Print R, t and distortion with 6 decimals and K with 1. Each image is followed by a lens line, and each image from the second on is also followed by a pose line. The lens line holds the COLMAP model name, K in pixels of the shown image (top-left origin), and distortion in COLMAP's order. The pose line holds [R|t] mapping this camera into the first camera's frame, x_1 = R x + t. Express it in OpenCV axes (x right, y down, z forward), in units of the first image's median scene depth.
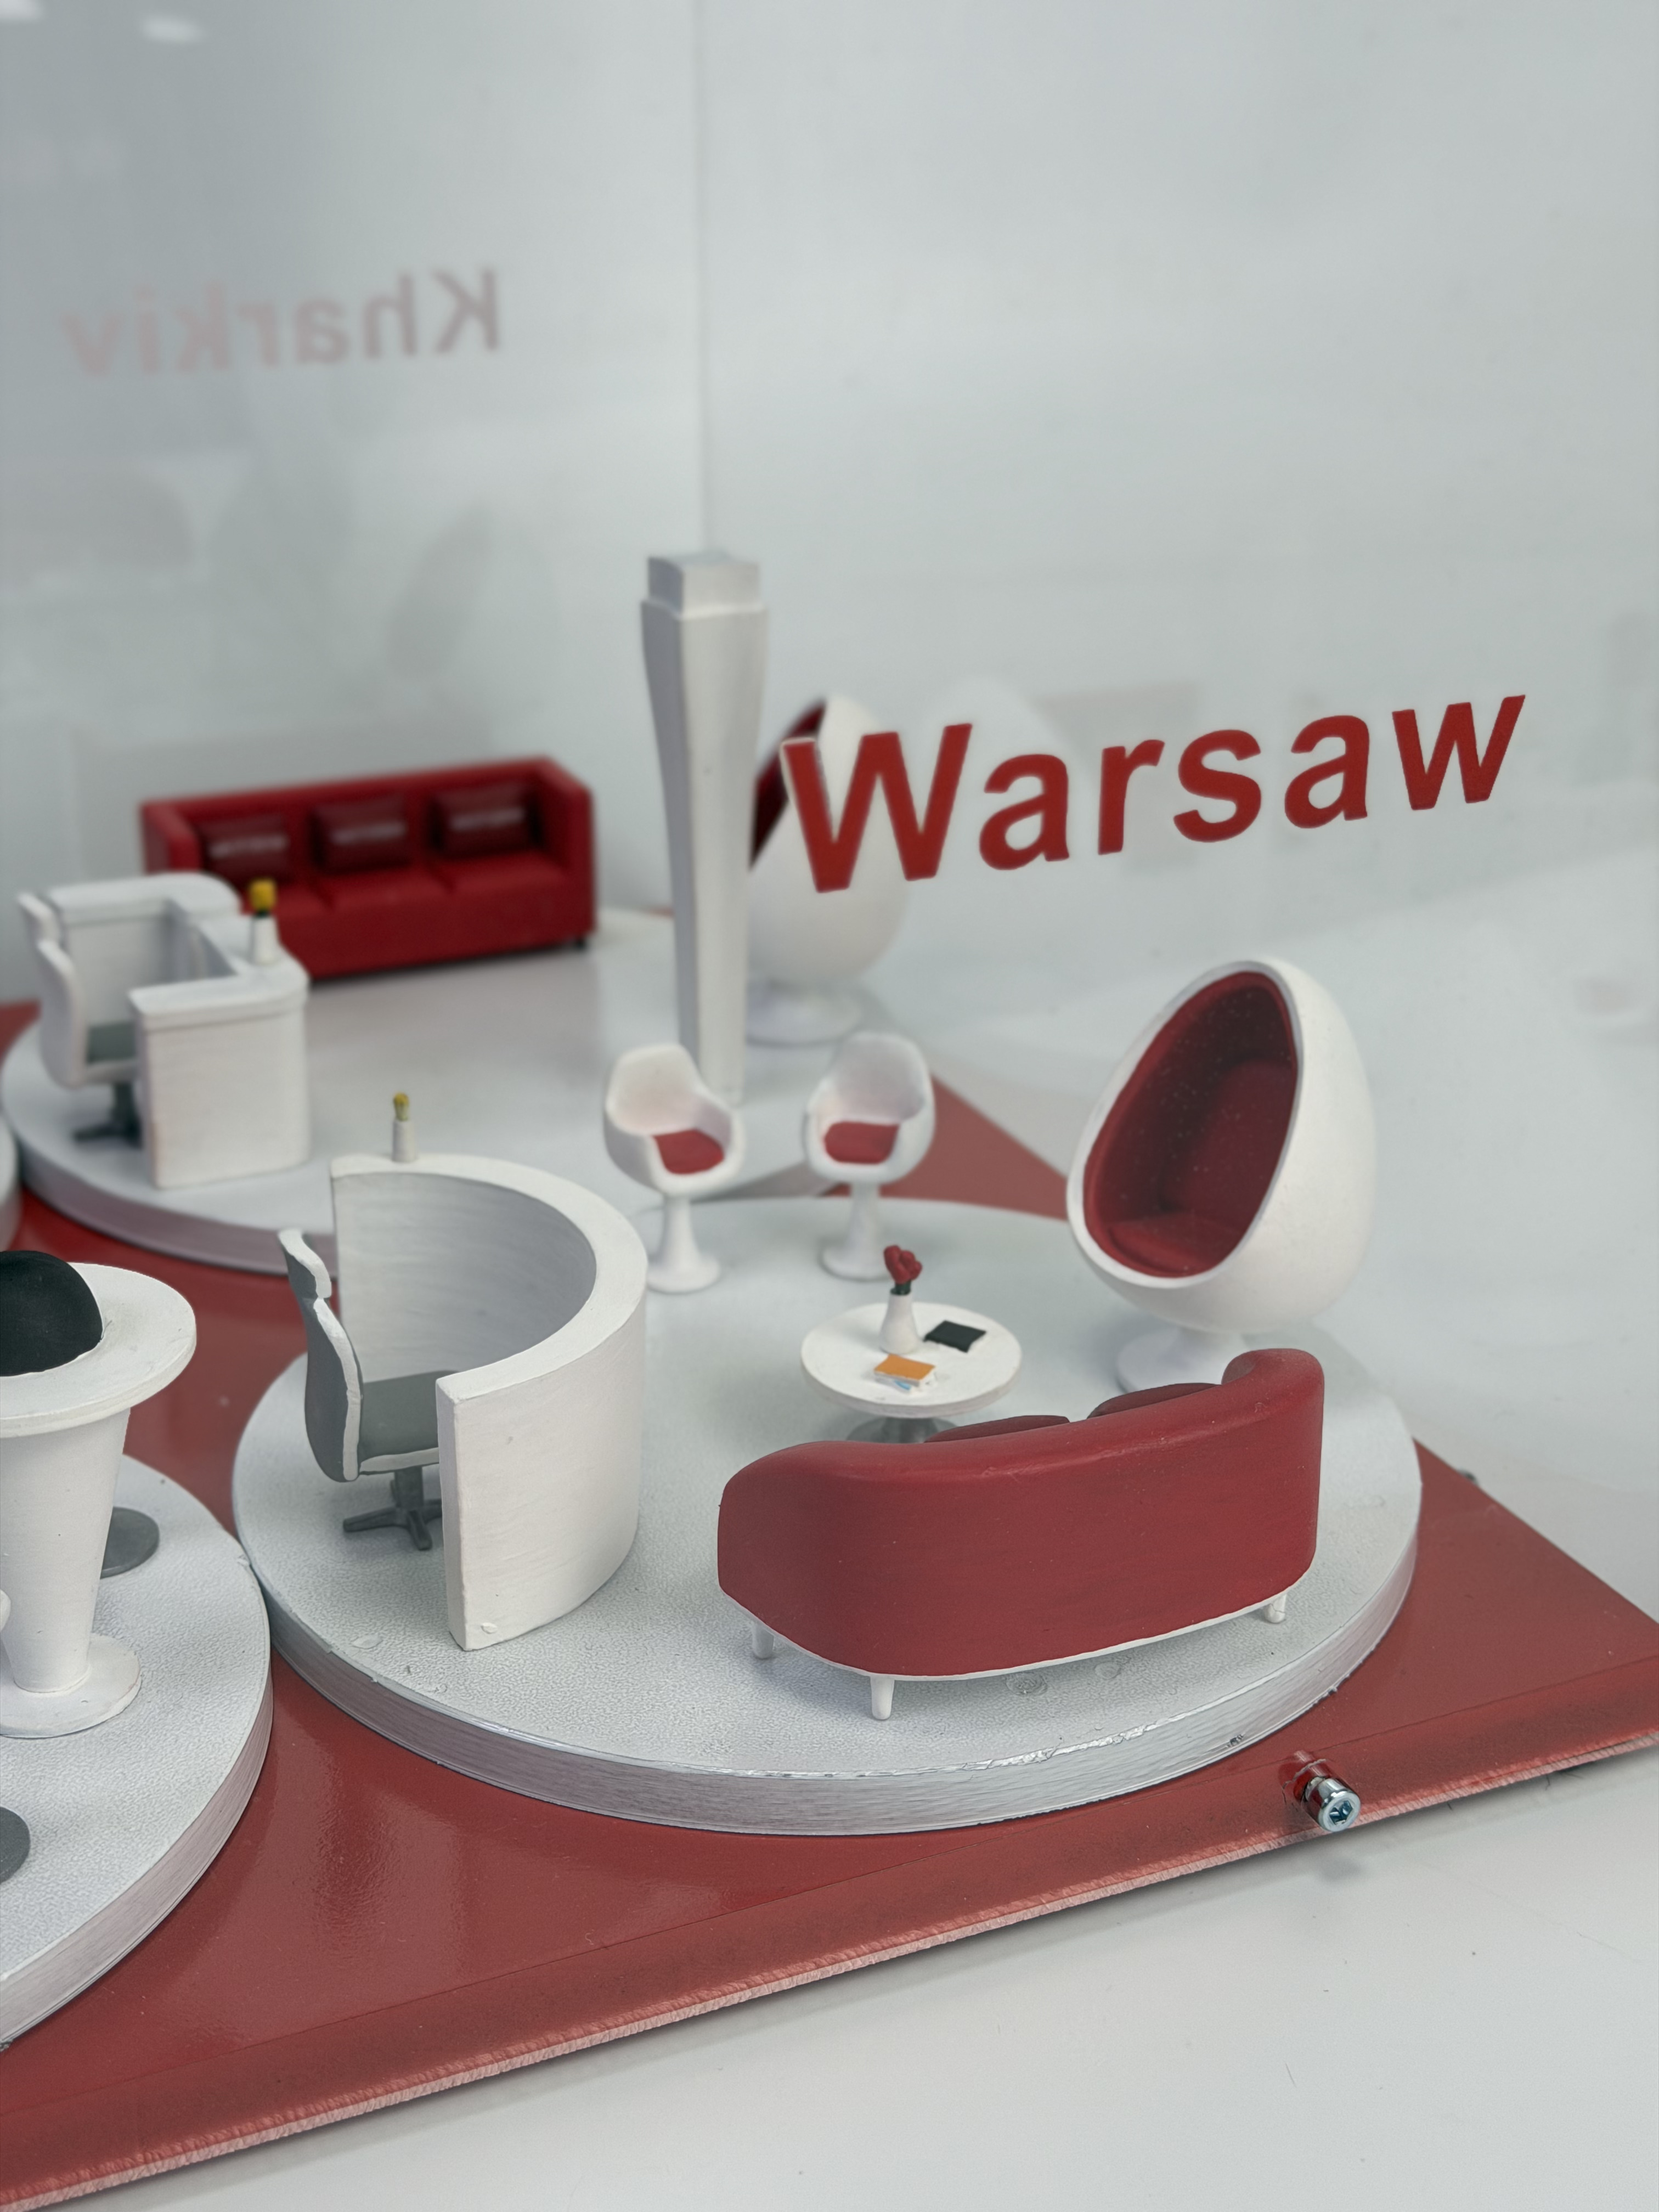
lens RADIAL K [[3212.9, 0, 829.5], [0, 3212.9, 1114.5], [0, 0, 1]] dist [0.215293, -0.565803]
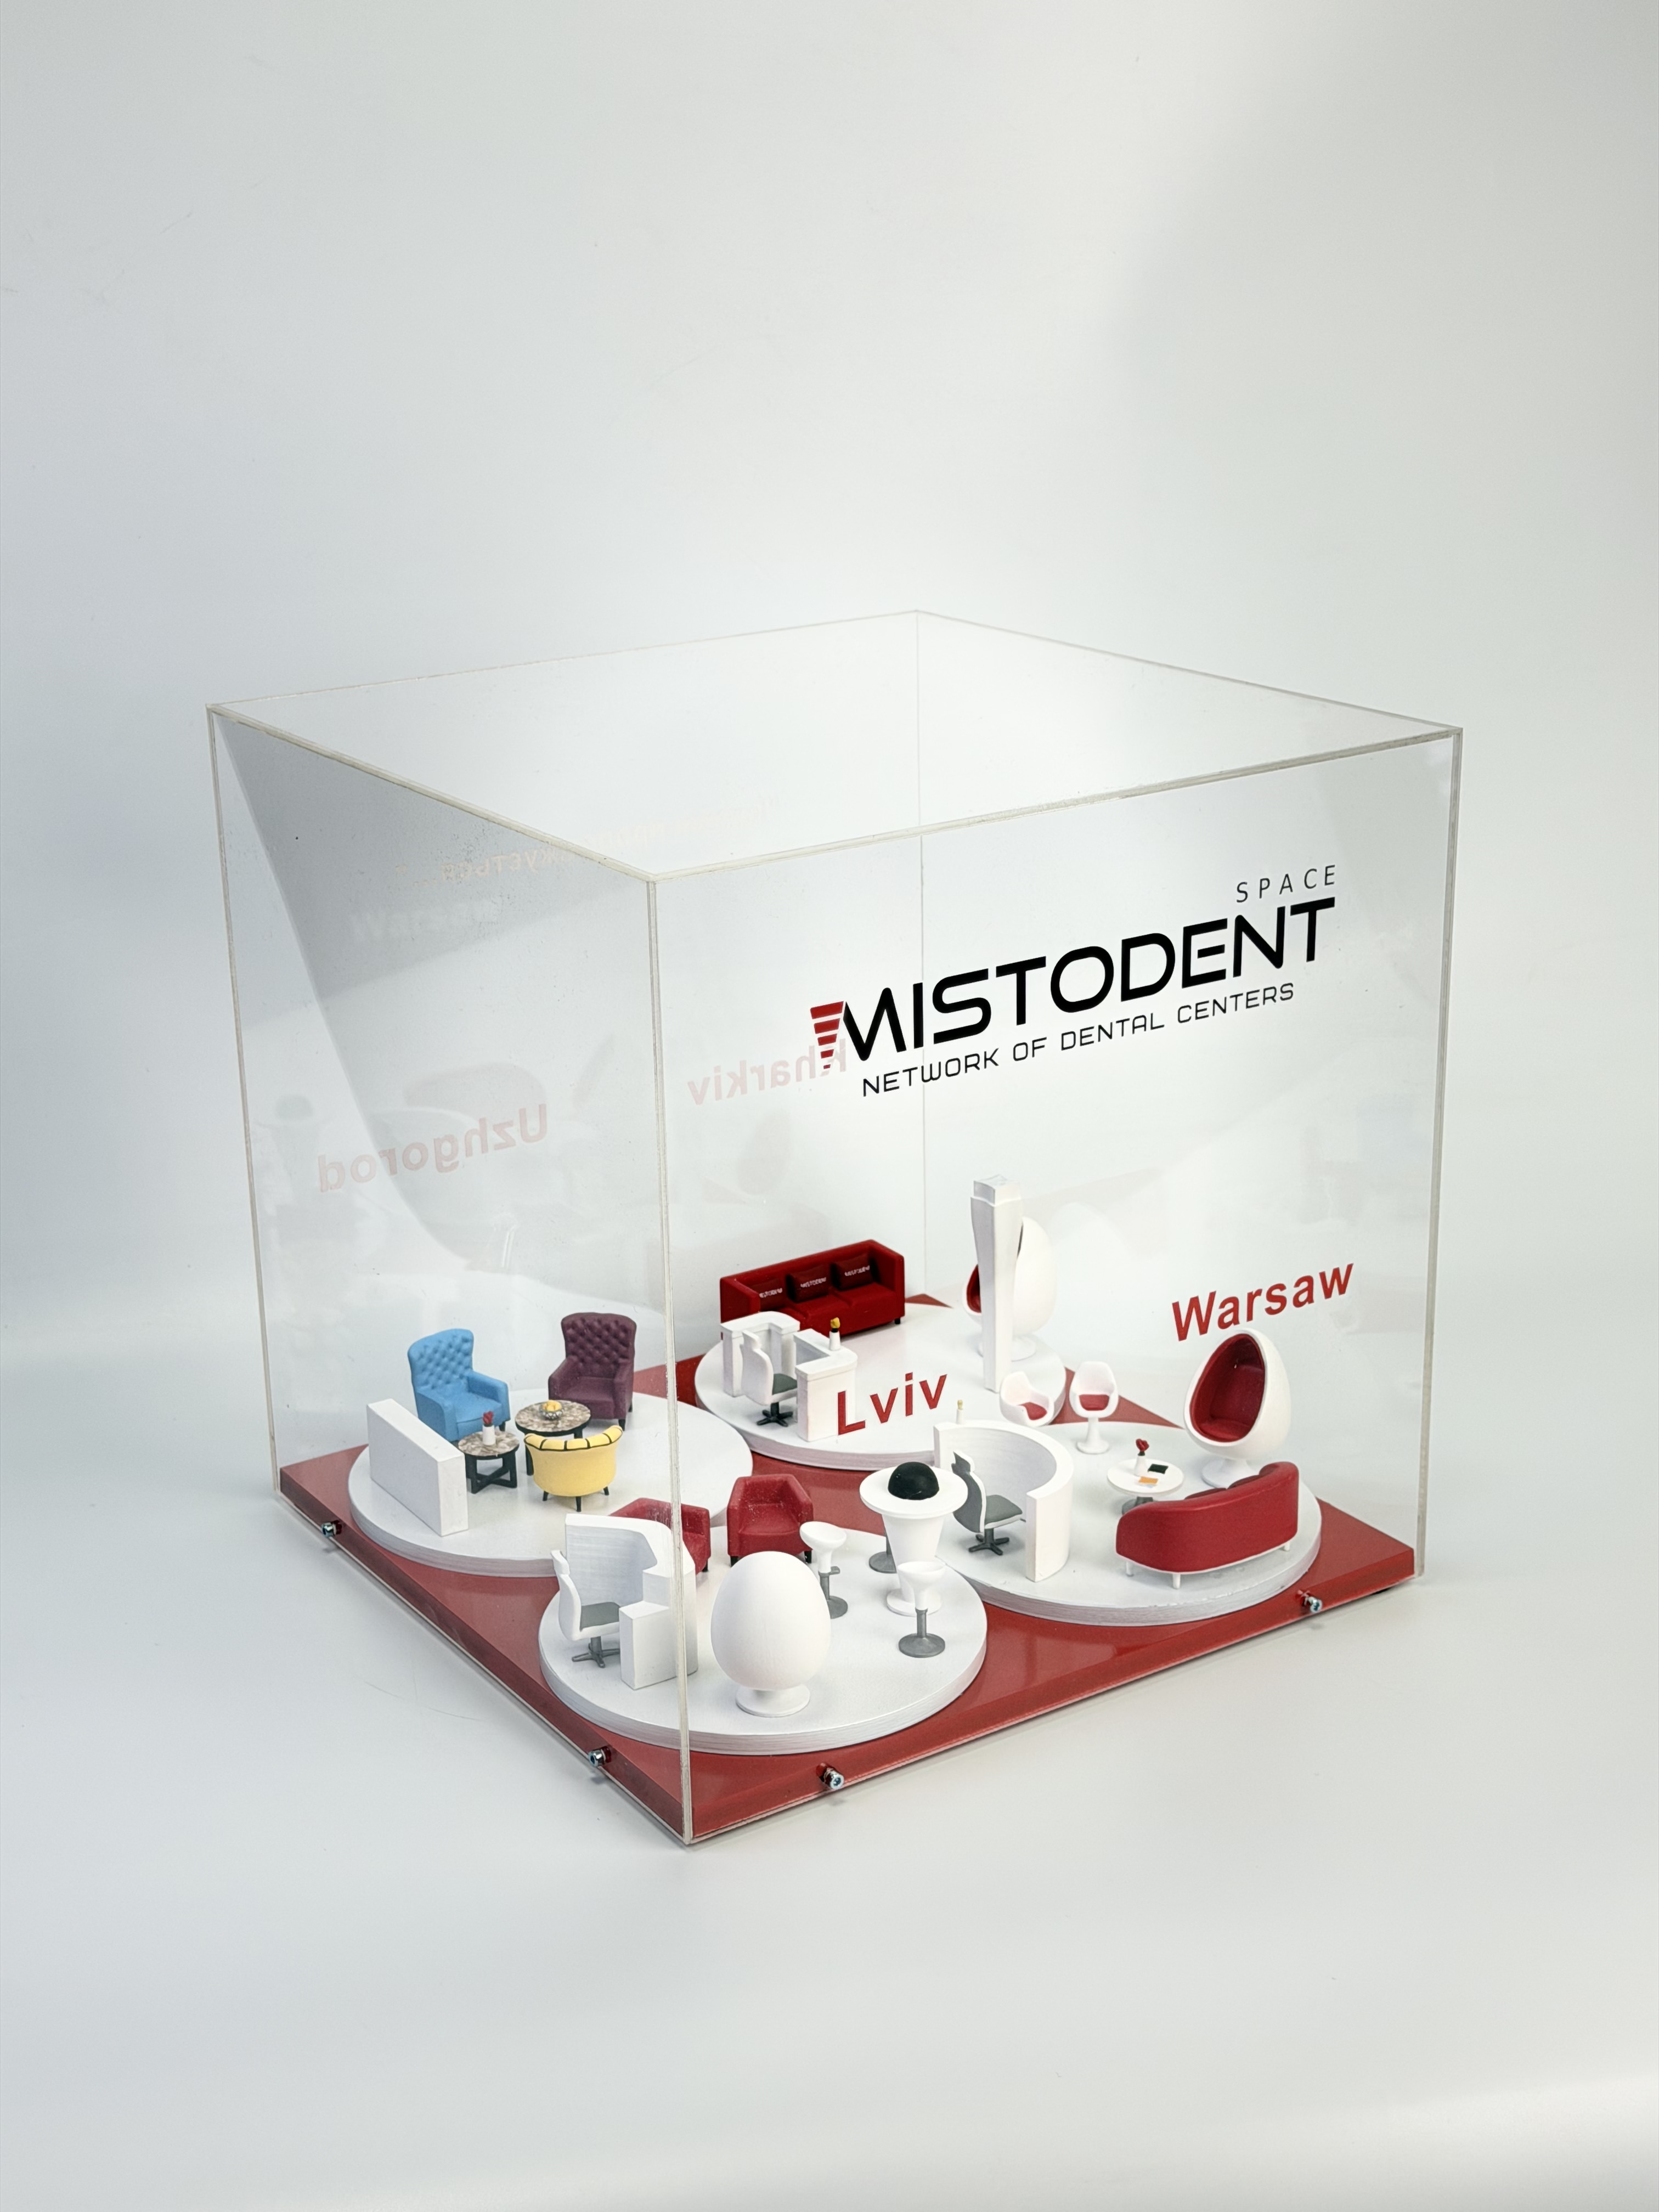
lens RADIAL K [[3212.9, 0, 829.5], [0, 3212.9, 1114.5], [0, 0, 1]] dist [0.215293, -0.565803]
pose [[0.986811, -0.072407, 0.144777, -0.726397], [0.081216, 0.995129, -0.055878, -0.122631], [-0.140026, 0.066899, 0.987885, -2.061226]]
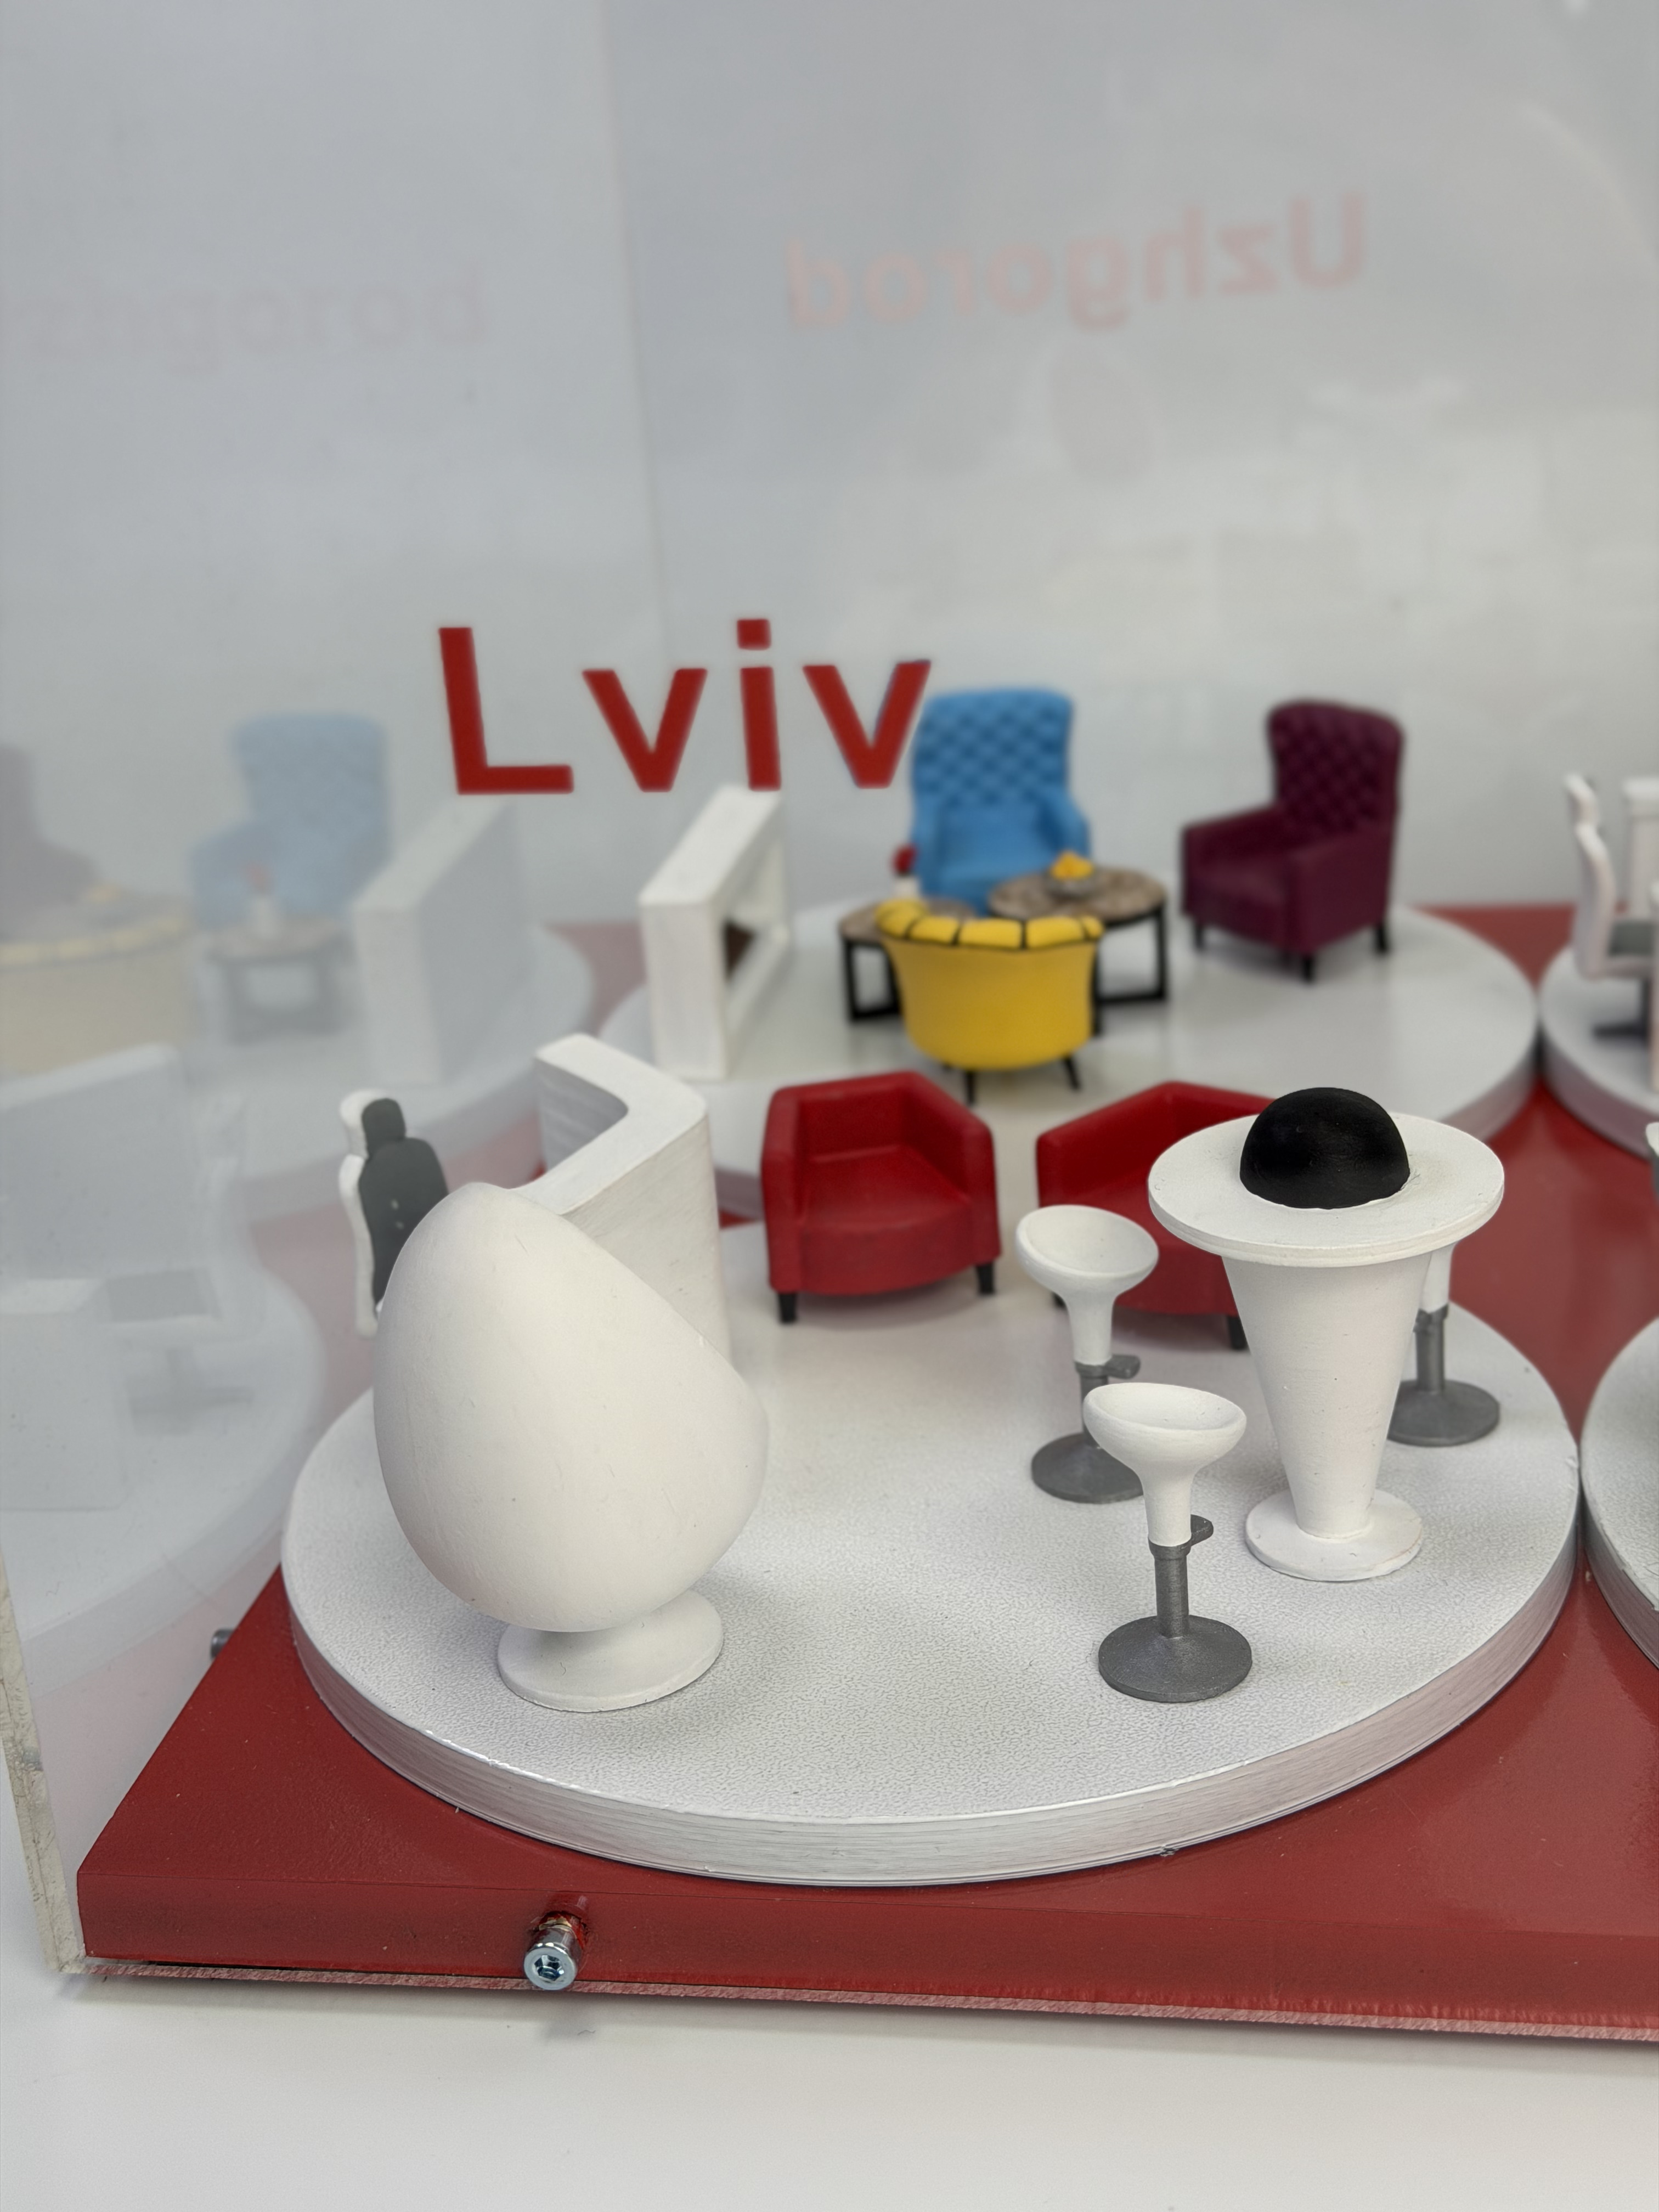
lens RADIAL K [[3212.9, 0, 829.5], [0, 3212.9, 1114.5], [0, 0, 1]] dist [0.215293, -0.565803]
pose [[0.827182, 0.142394, -0.543594, 0.148698], [-0.138630, 0.989173, 0.048160, 0.022211], [0.544566, 0.035521, 0.837966, 0.082799]]
